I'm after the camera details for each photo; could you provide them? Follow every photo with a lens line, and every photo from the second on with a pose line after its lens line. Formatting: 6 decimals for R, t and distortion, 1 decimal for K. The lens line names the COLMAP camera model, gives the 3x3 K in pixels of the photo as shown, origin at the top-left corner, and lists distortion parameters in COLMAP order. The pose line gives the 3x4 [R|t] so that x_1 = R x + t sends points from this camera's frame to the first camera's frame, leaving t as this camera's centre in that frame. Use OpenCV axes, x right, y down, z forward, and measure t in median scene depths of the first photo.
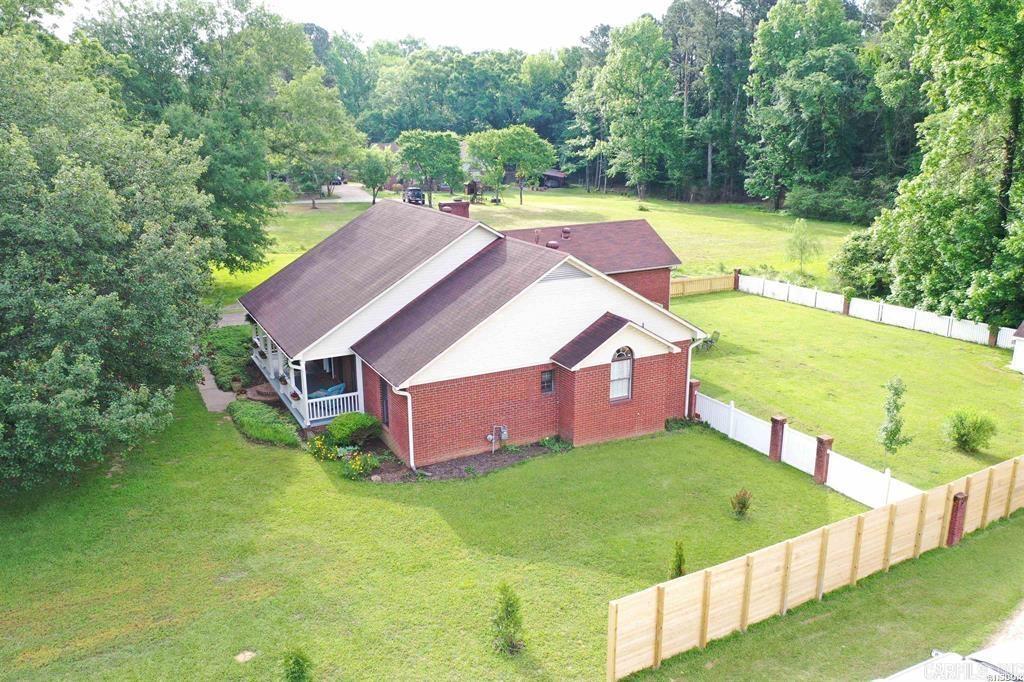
lens RADIAL K [[803.2, 0, 510.4], [0, 803.2, 341.2], [0, 0, 1]] dist [0.000312, -0.016916]
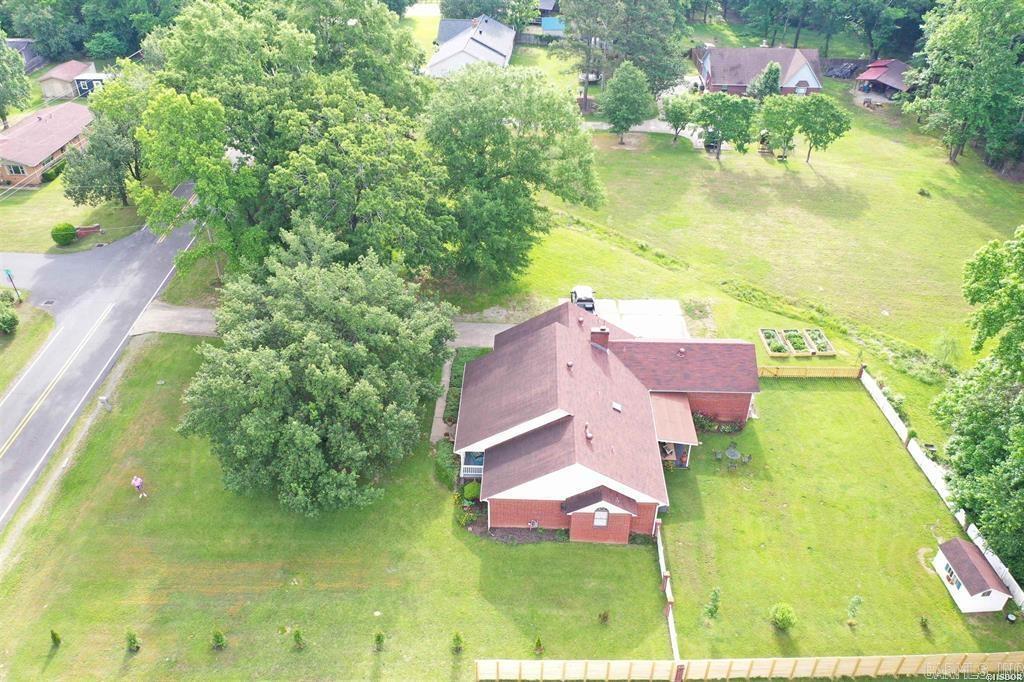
lens RADIAL K [[803.2, 0, 512.1], [0, 803.2, 344.1], [0, 0, 1]] dist [0.000312, -0.016916]
pose [[0.871902, 0.291605, -0.393387, 0.386987], [-0.144040, 0.920542, 0.363117, -0.661430], [0.468016, -0.259939, 0.844626, -0.397266]]
